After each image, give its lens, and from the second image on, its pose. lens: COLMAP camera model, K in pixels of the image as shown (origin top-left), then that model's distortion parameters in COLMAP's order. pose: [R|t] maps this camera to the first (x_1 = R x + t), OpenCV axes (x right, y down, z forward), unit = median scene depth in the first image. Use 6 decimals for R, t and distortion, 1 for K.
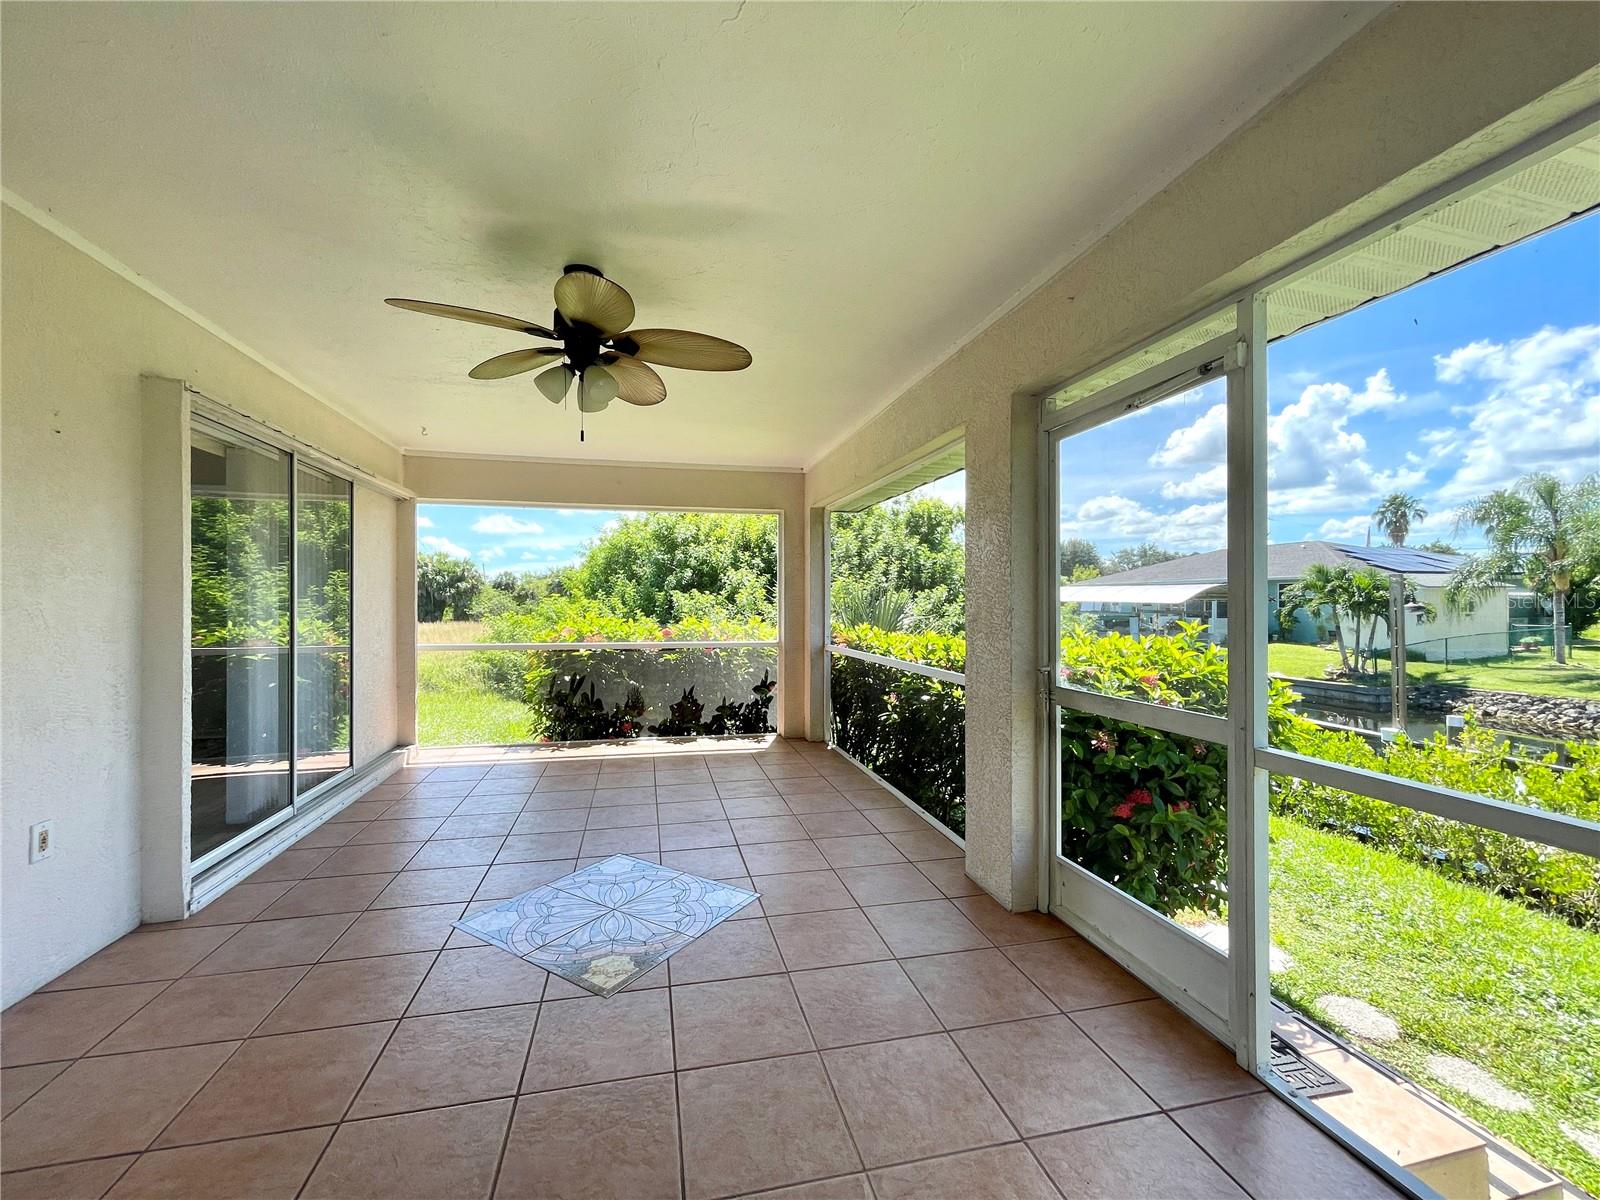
lens RADIAL K [[647.0, 0, 797.9], [0, 647.0, 604.8], [0, 0, 1]] dist [0.000211, 0.000120]
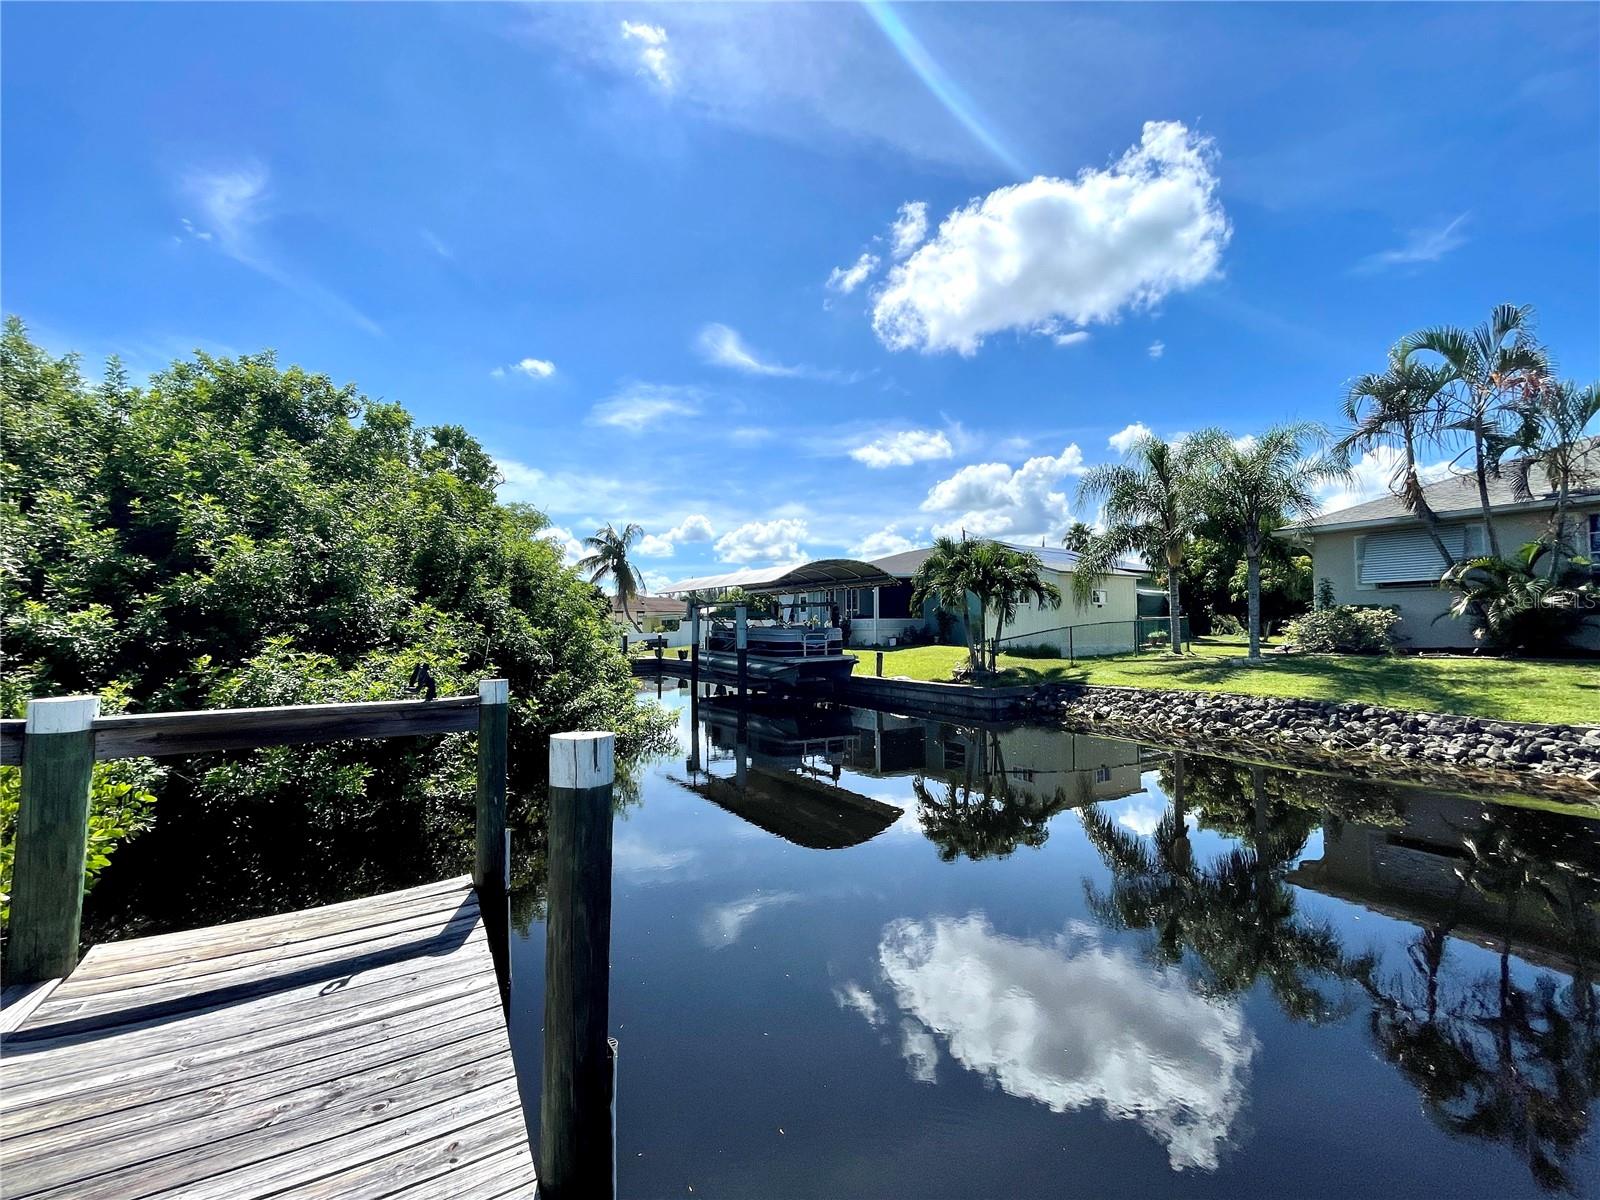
lens RADIAL K [[647.0, 0, 800.8], [0, 647.0, 609.9], [0, 0, 1]] dist [0.000211, 0.000120]
pose [[0.950351, 0.007959, 0.311079, 0.551840], [0.003369, 0.999351, -0.035858, 0.077498], [-0.311163, 0.035126, 0.949707, 0.426446]]
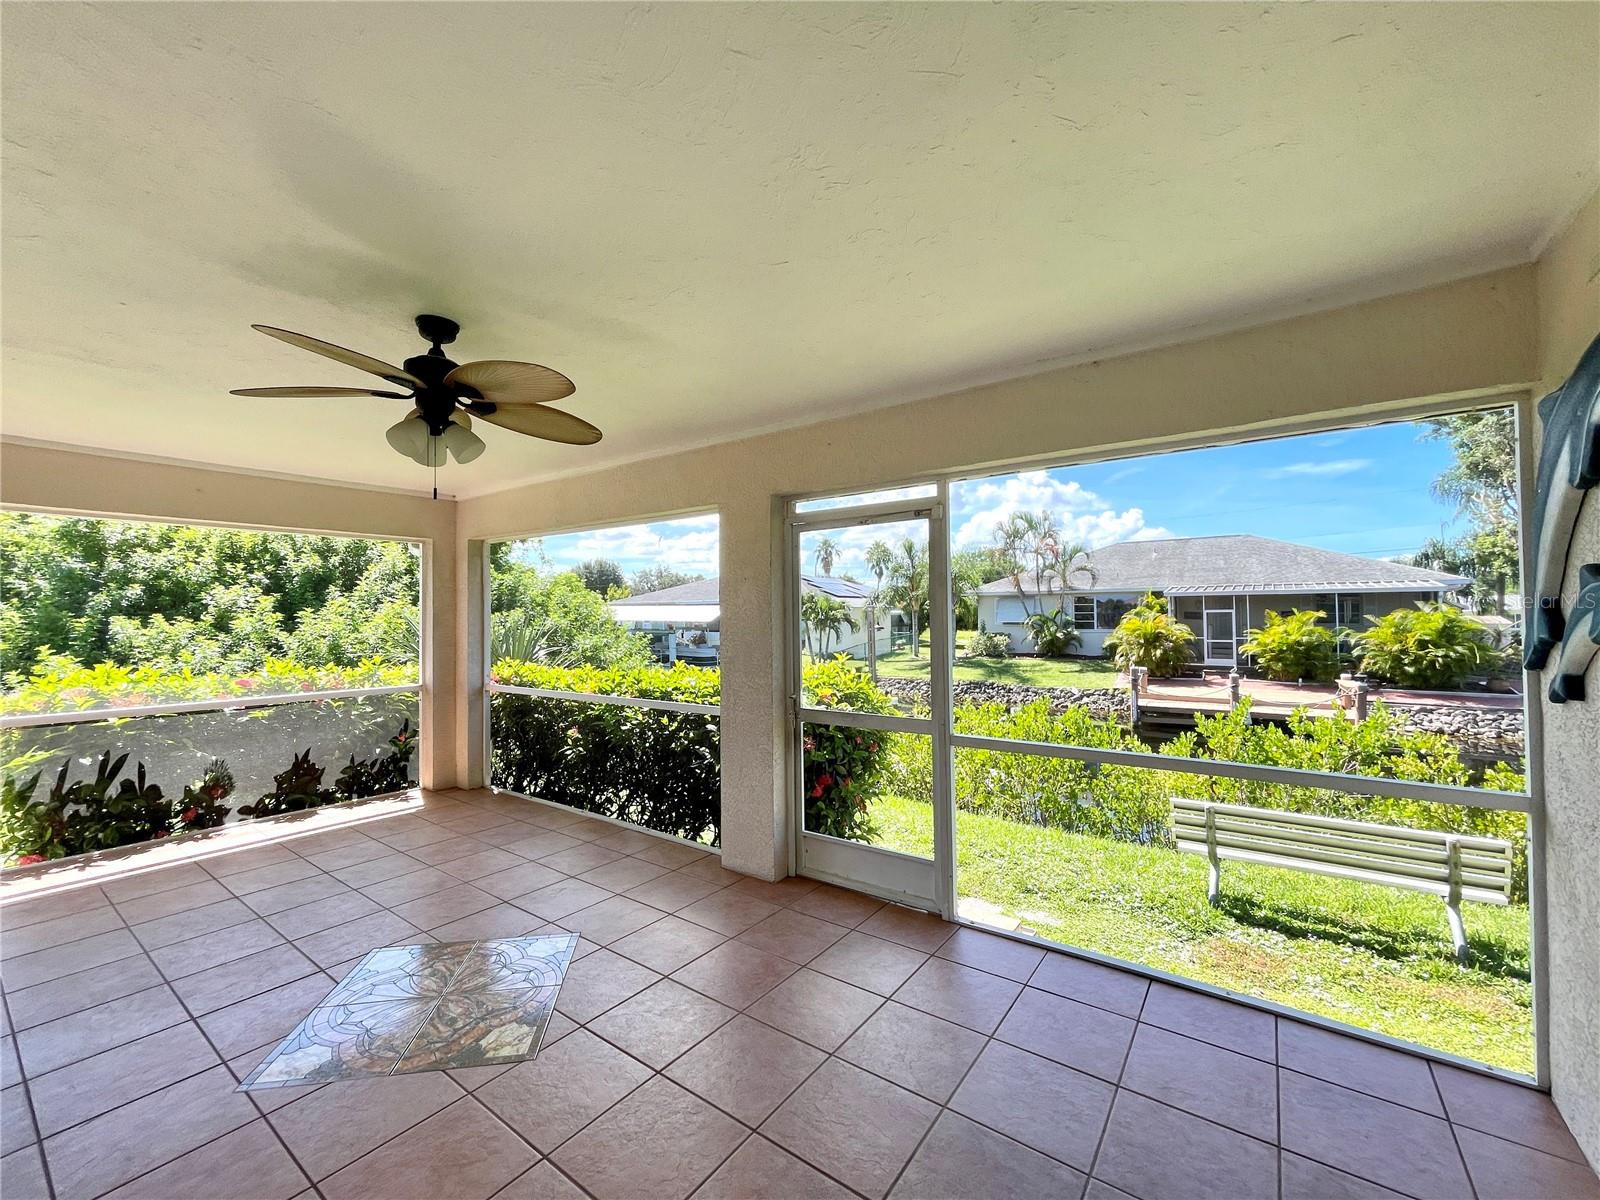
lens RADIAL K [[647.0, 0, 798.6], [0, 647.0, 604.8], [0, 0, 1]] dist [0.000211, 0.000120]
pose [[0.757569, 0.003347, 0.652746, -0.083878], [0.012144, 0.999742, -0.019220, -0.011406], [-0.652642, 0.022488, 0.757333, -0.008425]]
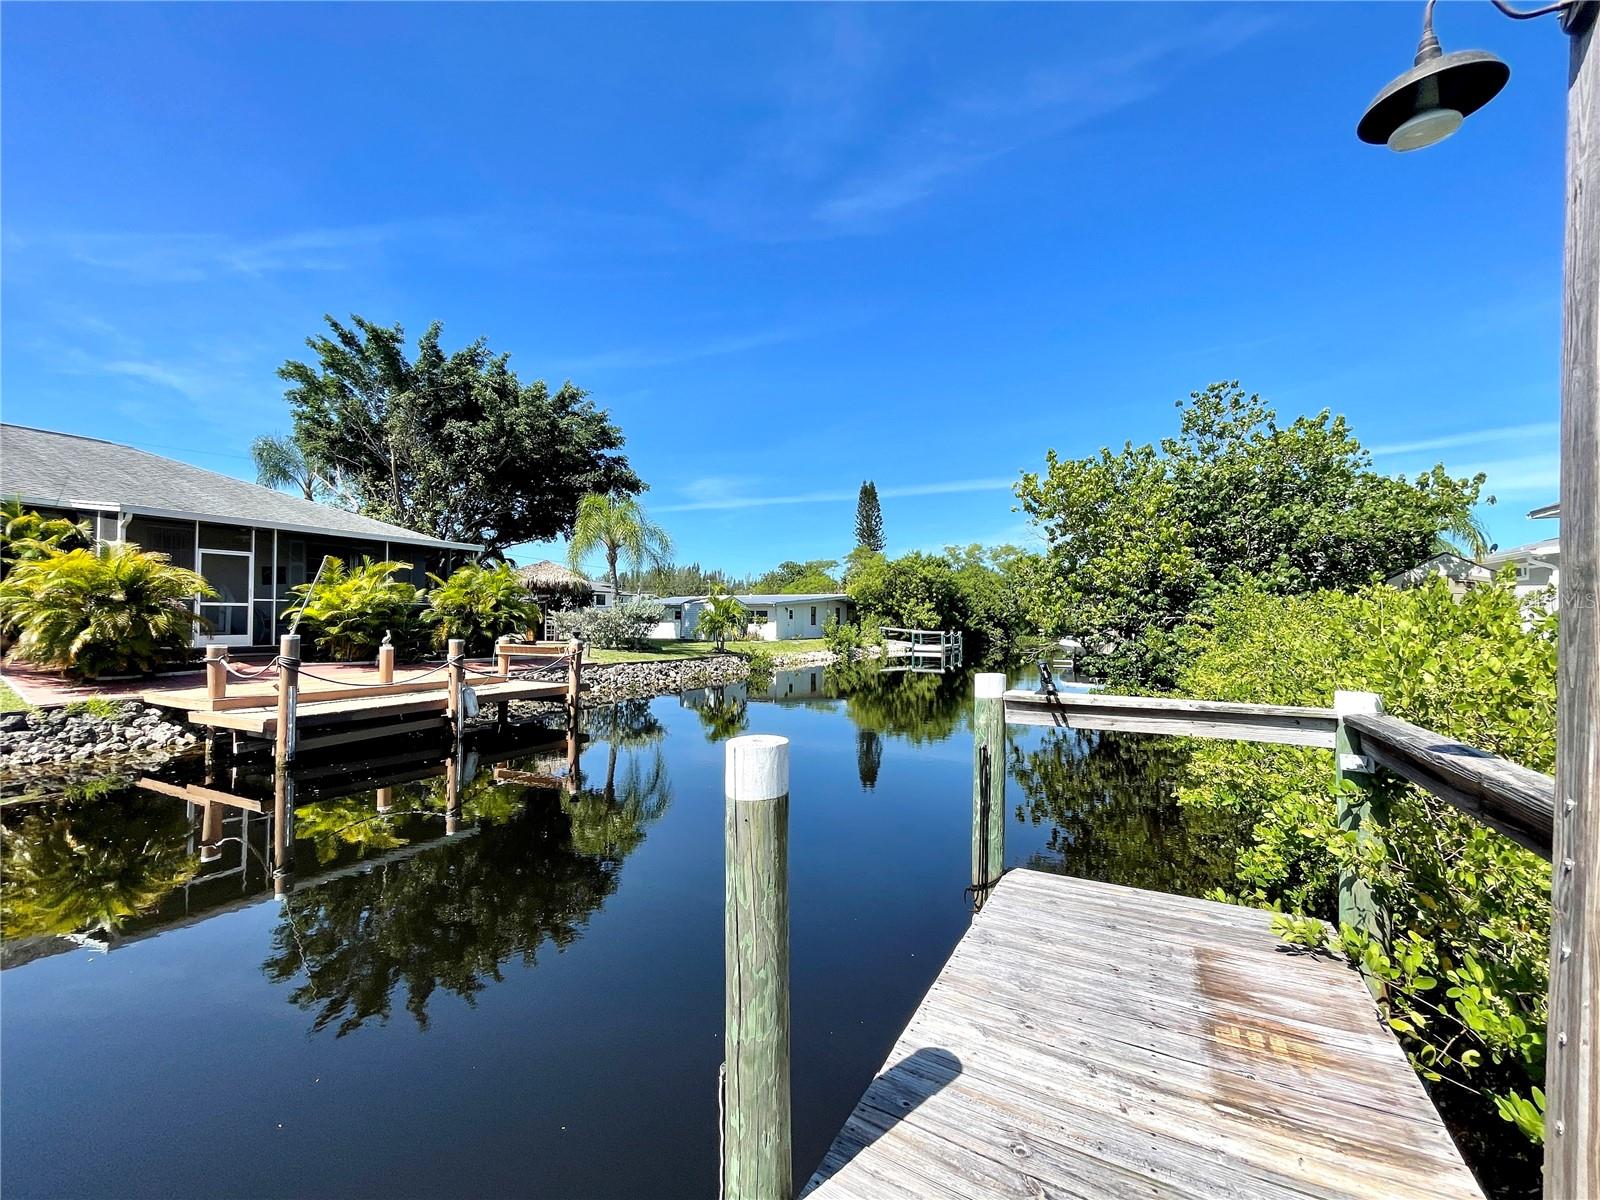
lens RADIAL K [[647.0, 0, 793.9], [0, 647.0, 603.9], [0, 0, 1]] dist [0.000211, 0.000120]
pose [[-0.742402, 0.017492, 0.669727, 0.475226], [0.003822, 0.999753, -0.021875, 0.074151], [-0.669944, -0.013680, -0.742285, 0.606134]]
